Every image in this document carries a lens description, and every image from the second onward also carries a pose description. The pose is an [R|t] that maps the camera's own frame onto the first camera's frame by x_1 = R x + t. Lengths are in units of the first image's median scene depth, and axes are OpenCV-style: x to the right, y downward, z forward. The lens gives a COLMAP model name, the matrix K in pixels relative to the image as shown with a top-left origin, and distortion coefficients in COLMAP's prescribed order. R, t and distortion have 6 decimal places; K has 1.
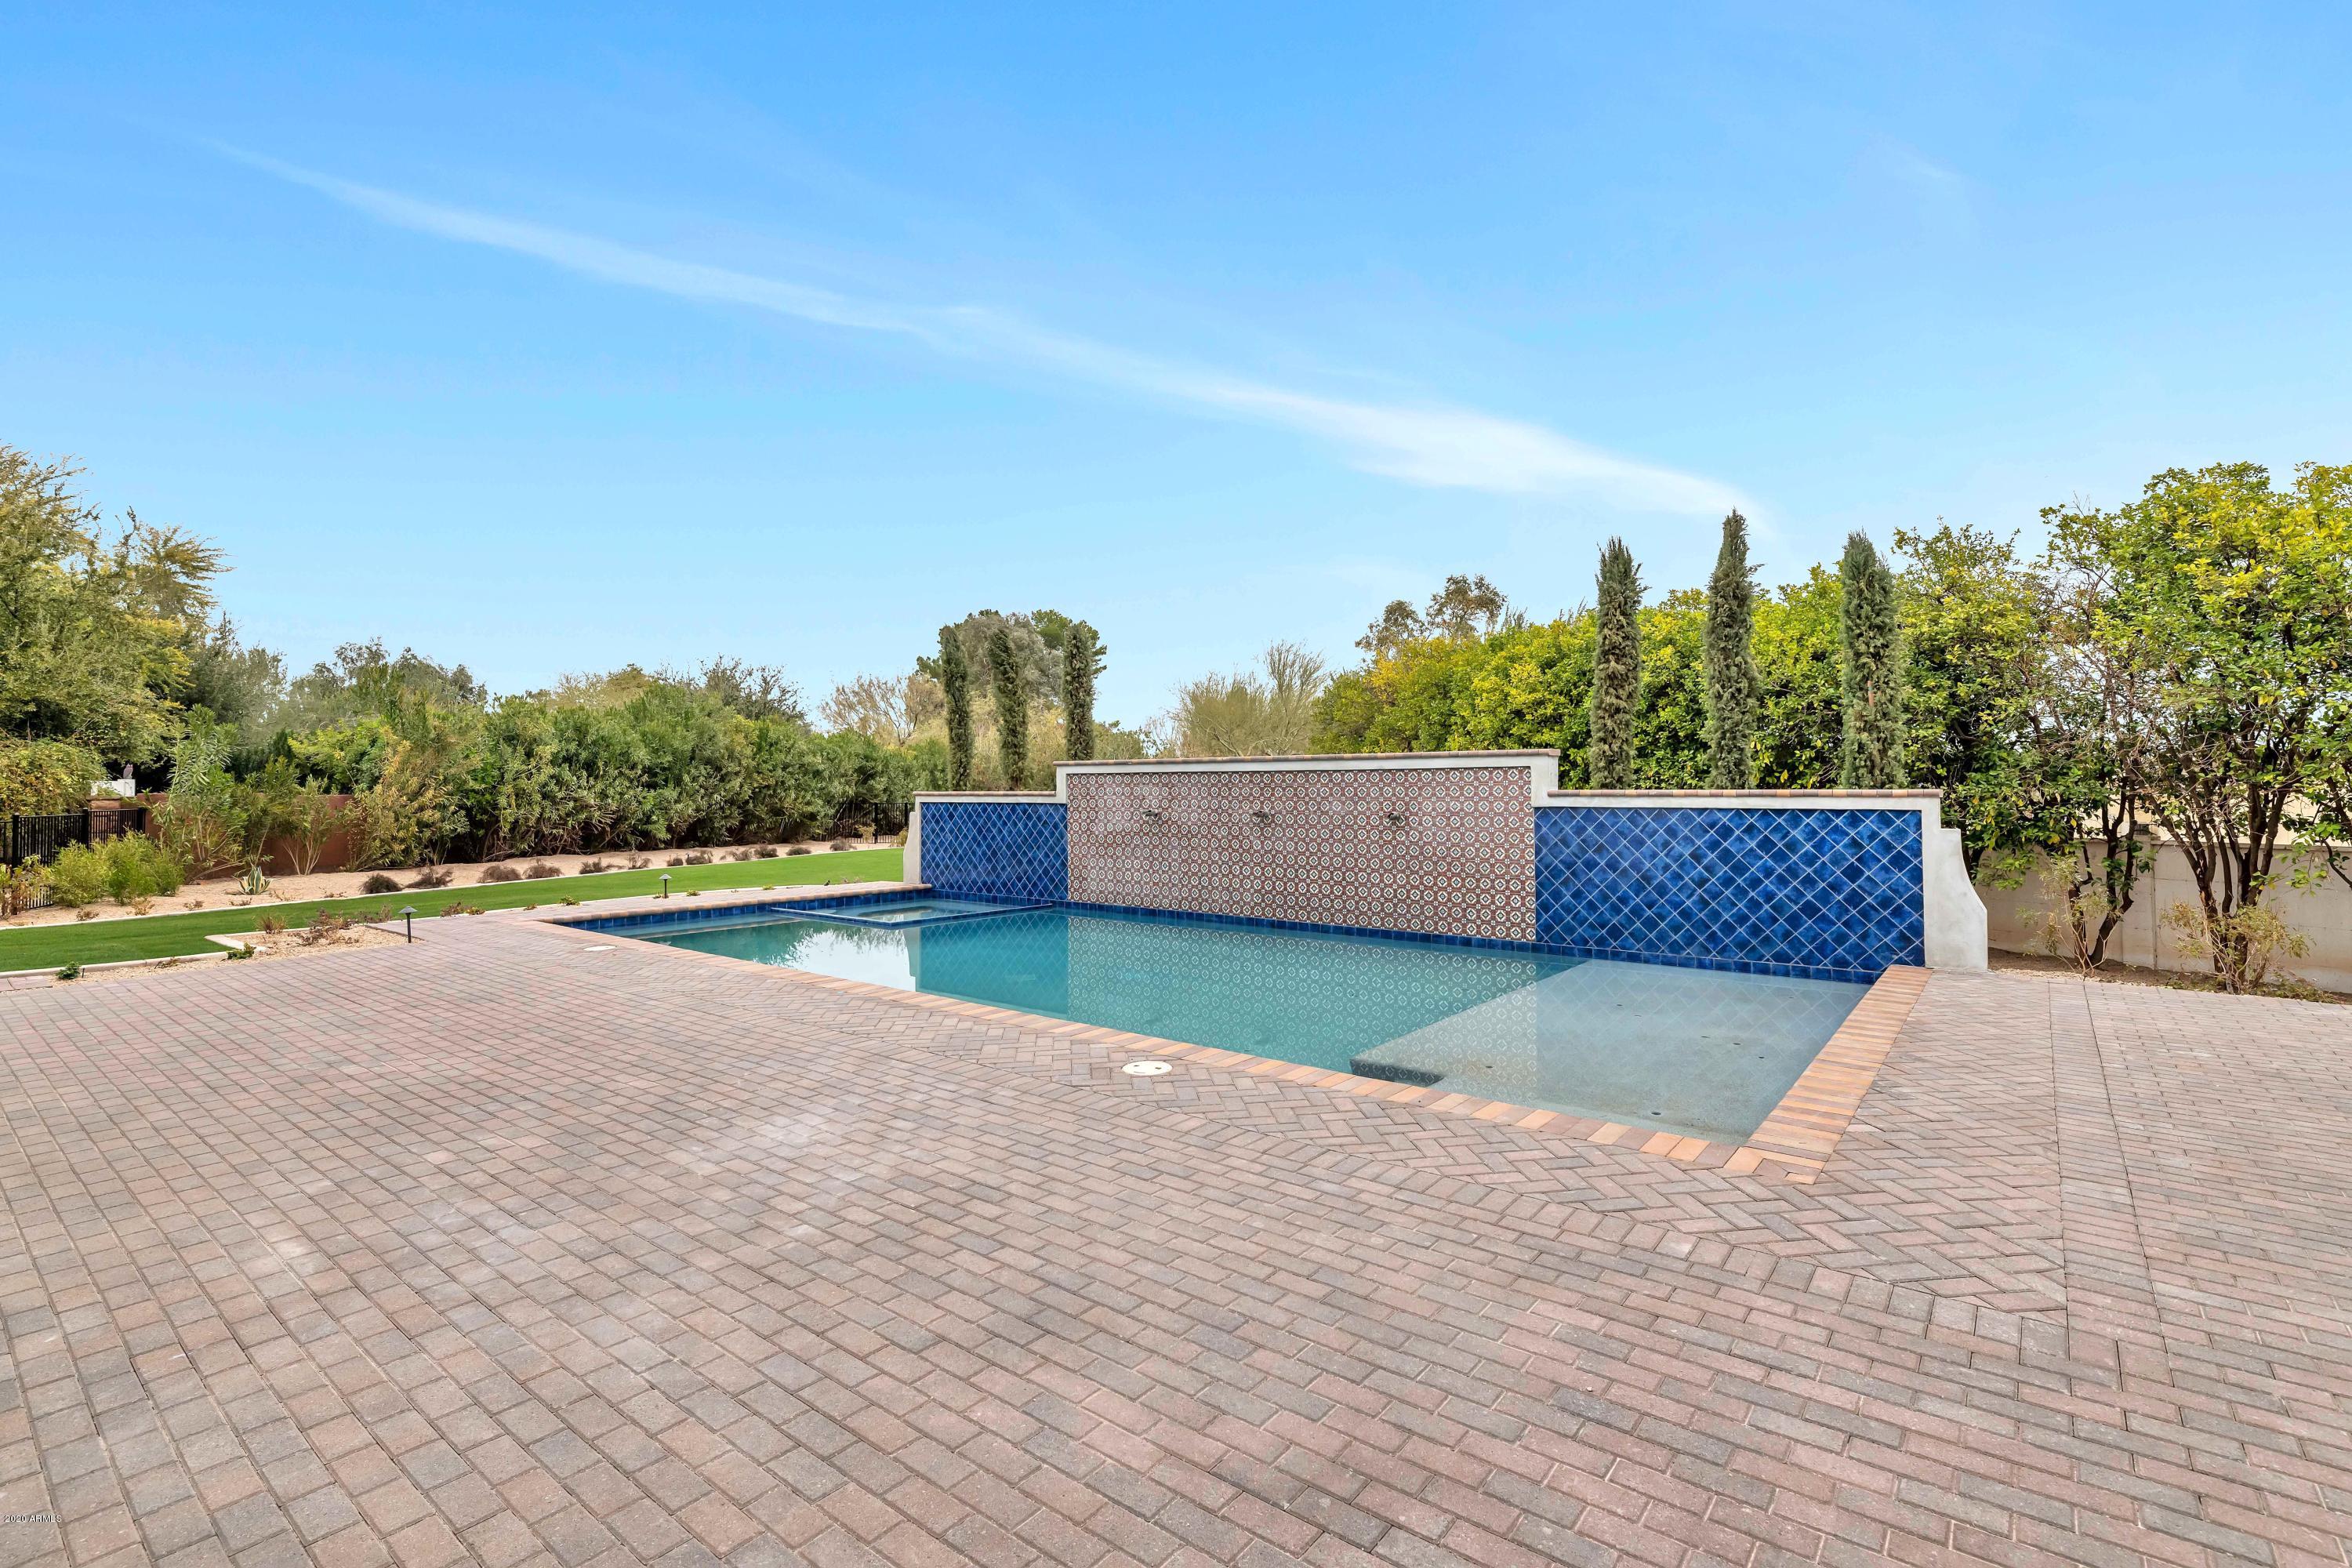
lens RADIAL K [[1095.5, 0, 1190.2], [0, 1095.5, 769.1], [0, 0, 1]] dist [-0.002920, -0.000126]
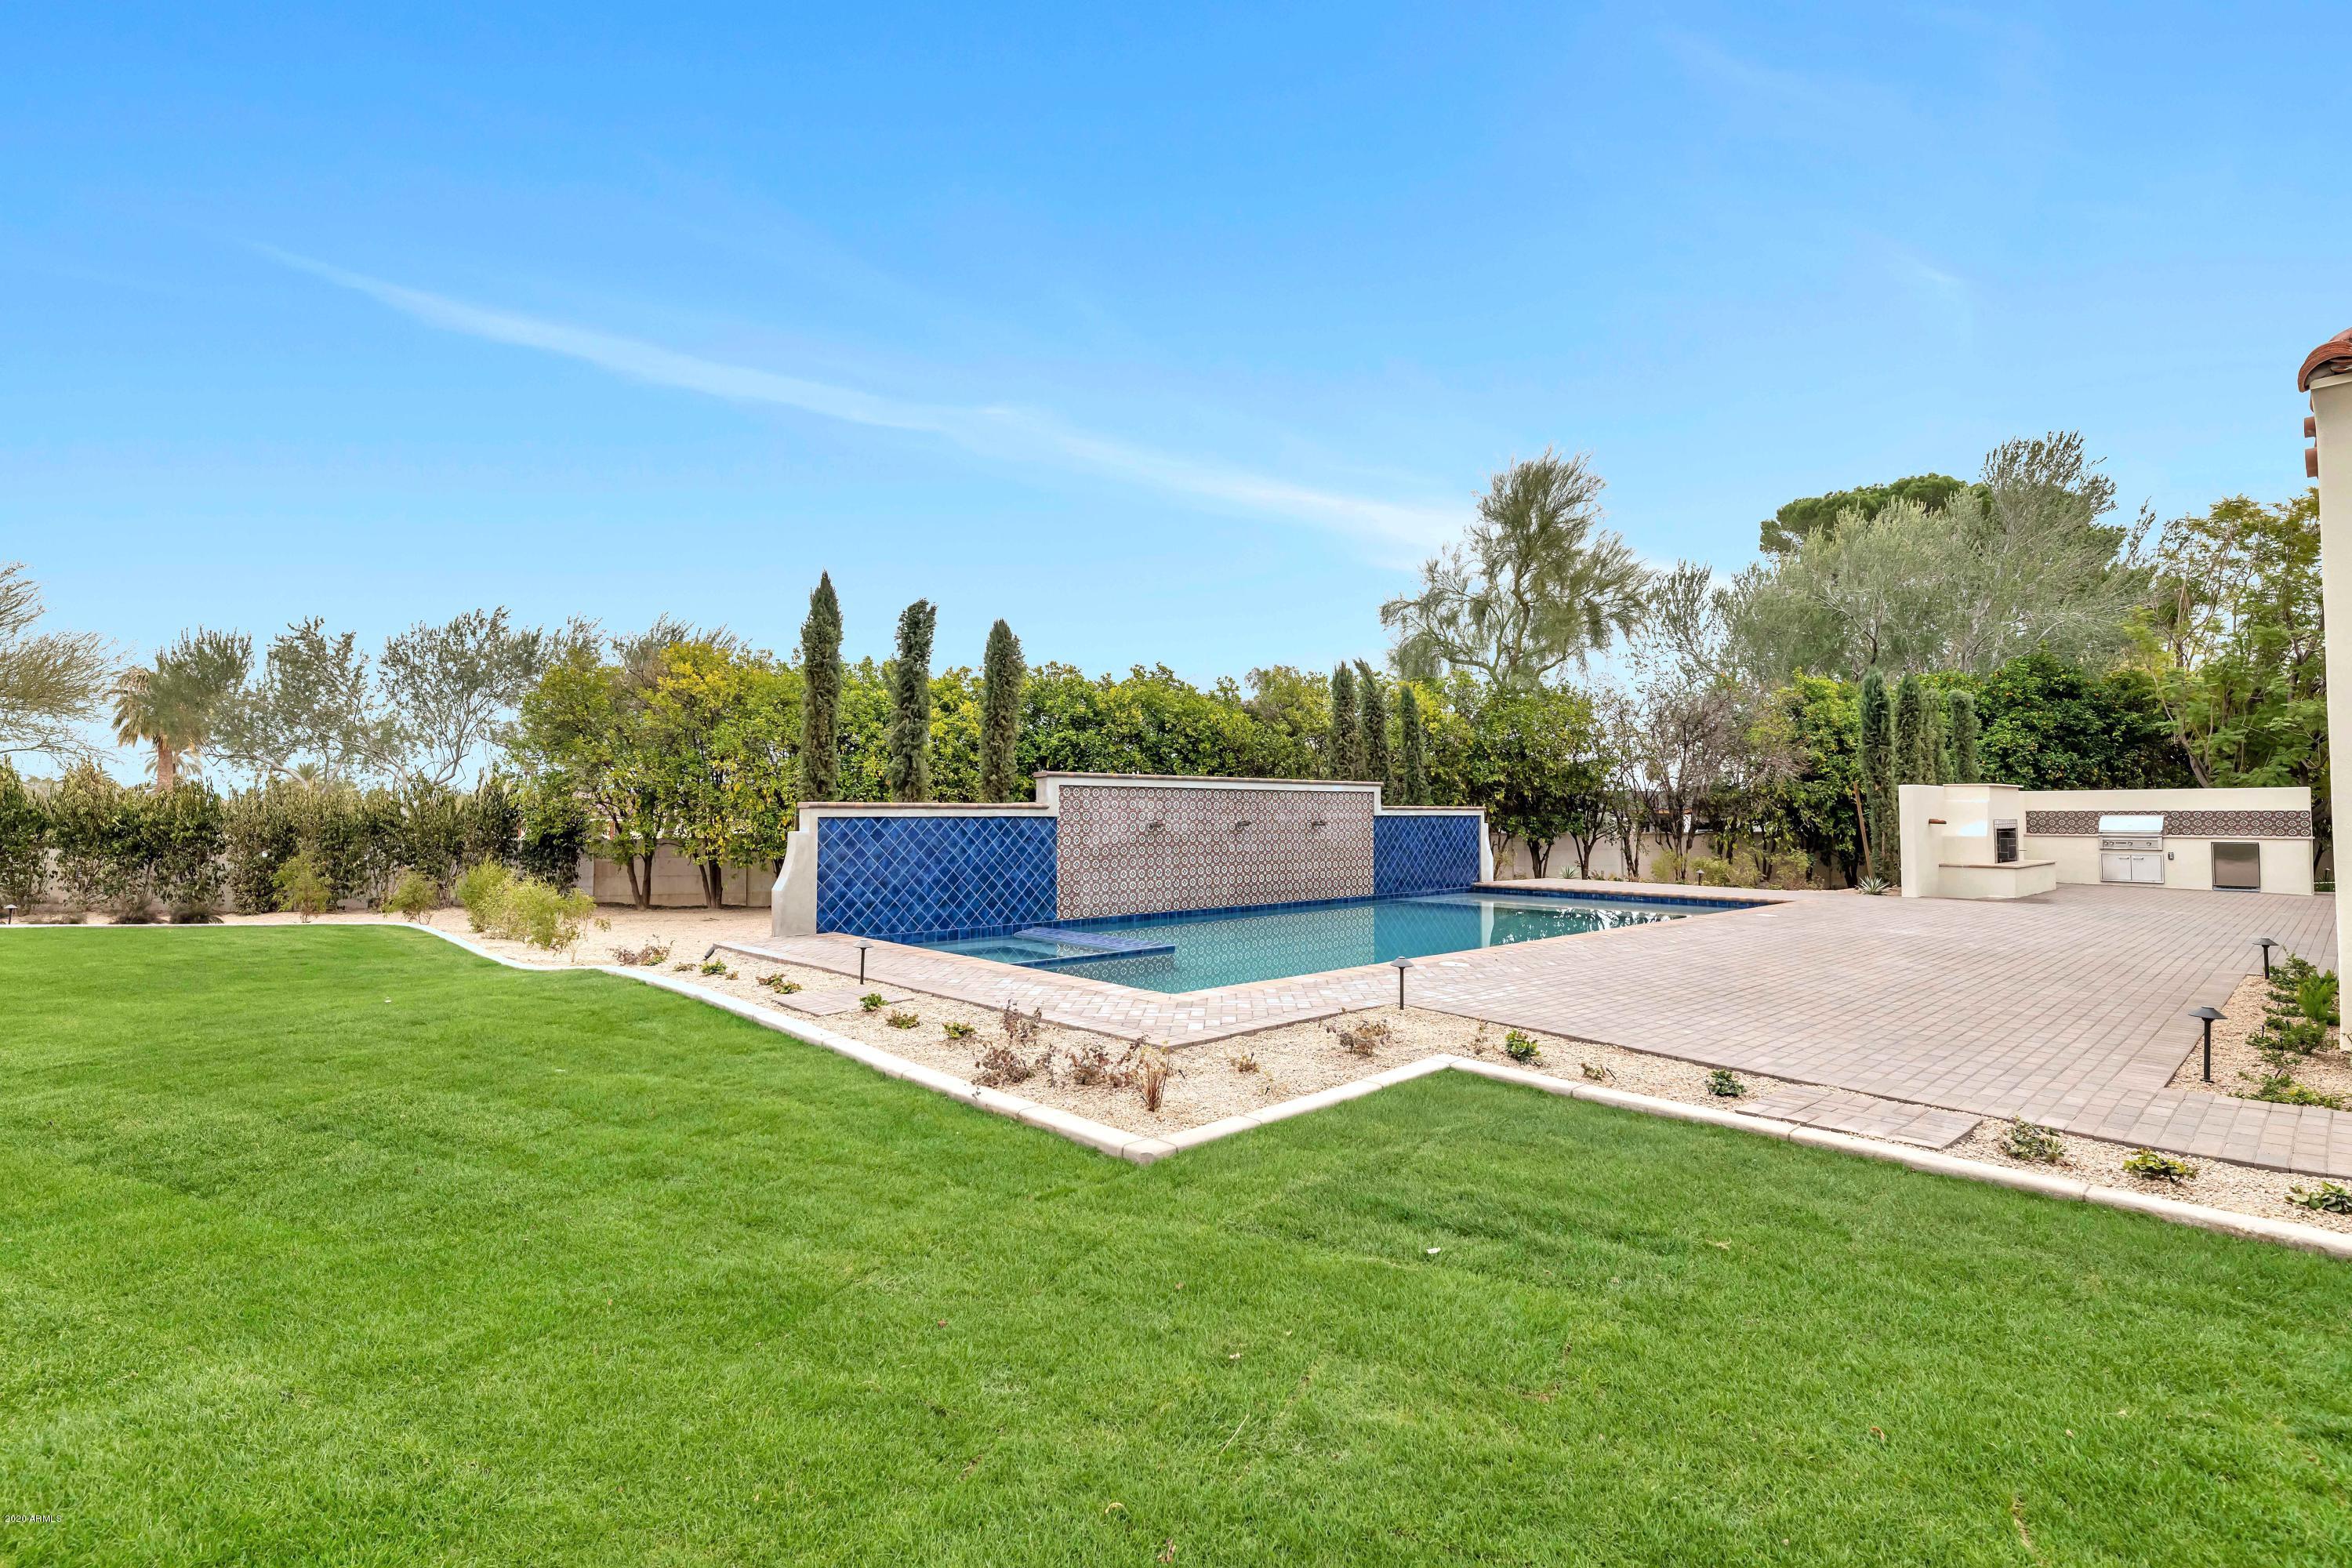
lens RADIAL K [[1095.5, 0, 1175.3], [0, 1095.5, 791.6], [0, 0, 1]] dist [-0.002920, -0.000126]
pose [[0.150948, 0.028119, 0.988142, -1.220914], [-0.011648, 0.999577, -0.026665, 0.040099], [-0.988473, -0.007485, 0.151212, 0.902145]]
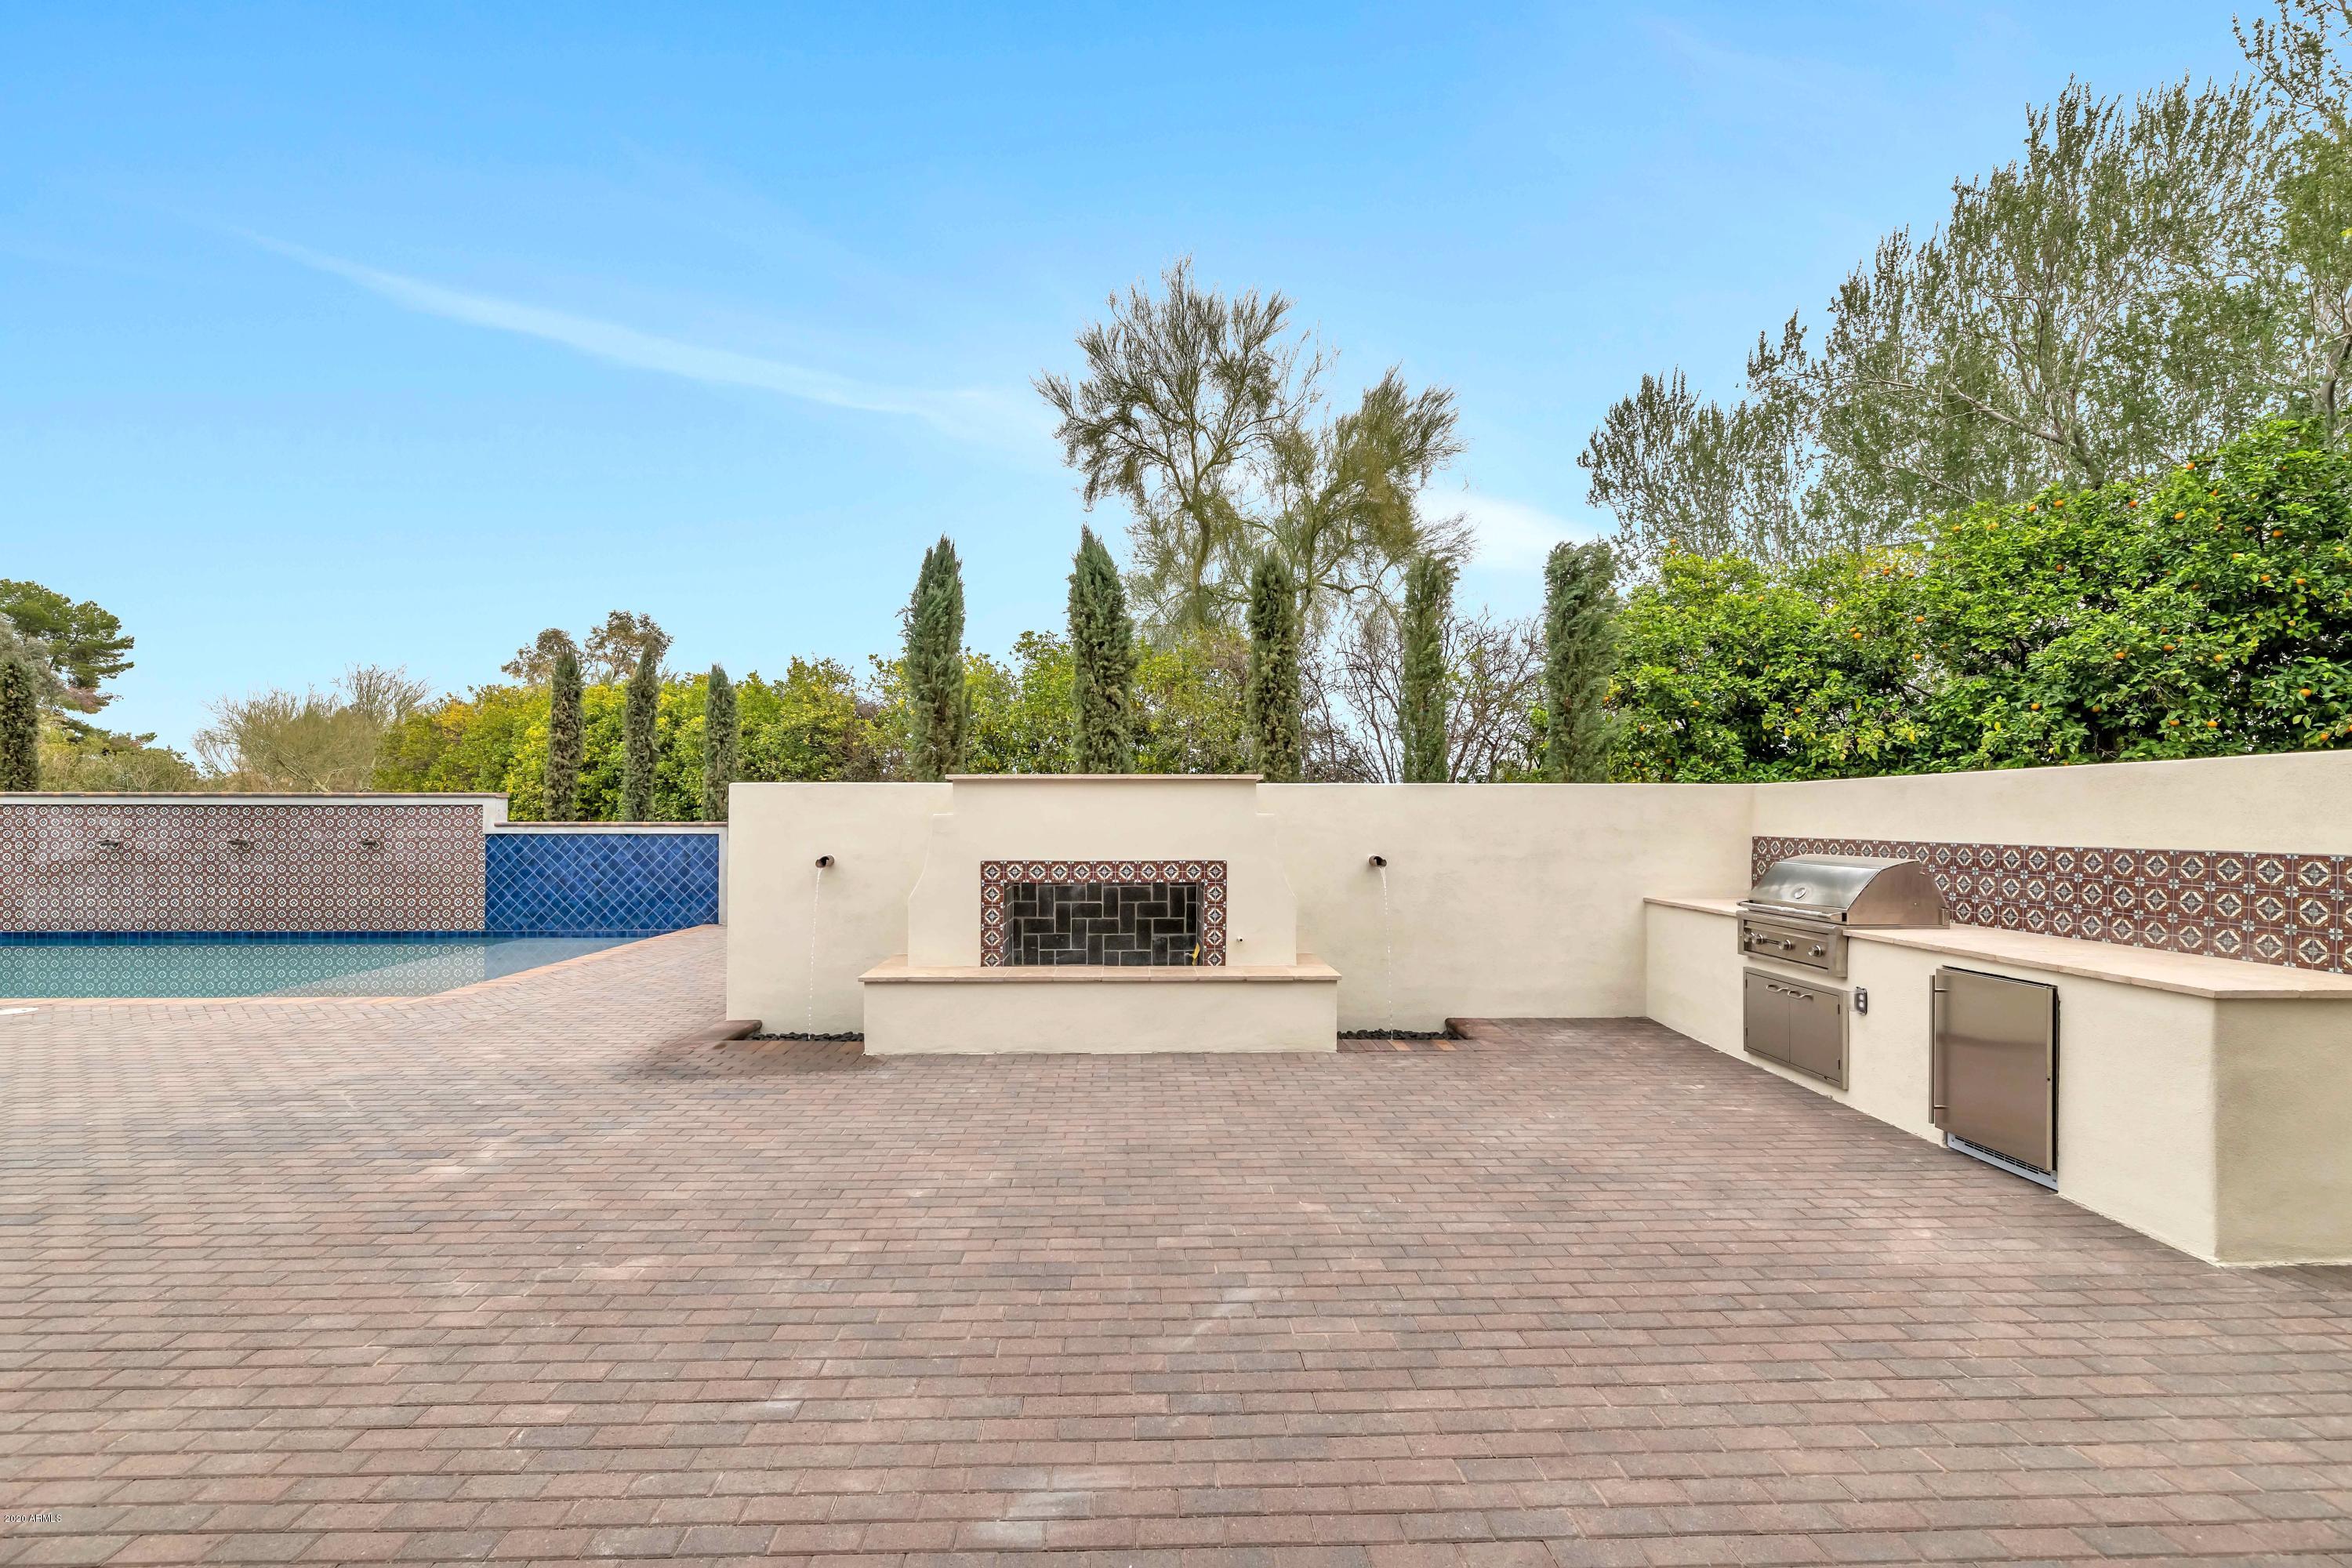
lens RADIAL K [[1019.7, 0, 1171.7], [0, 1019.7, 807.9], [0, 0, 1]] dist [0.002357, 0.000127]
pose [[0.758127, 0.010759, 0.652018, 0.110472], [-0.014937, 0.999888, 0.000868, -0.011181], [-0.651936, -0.010397, 0.758203, -0.483671]]
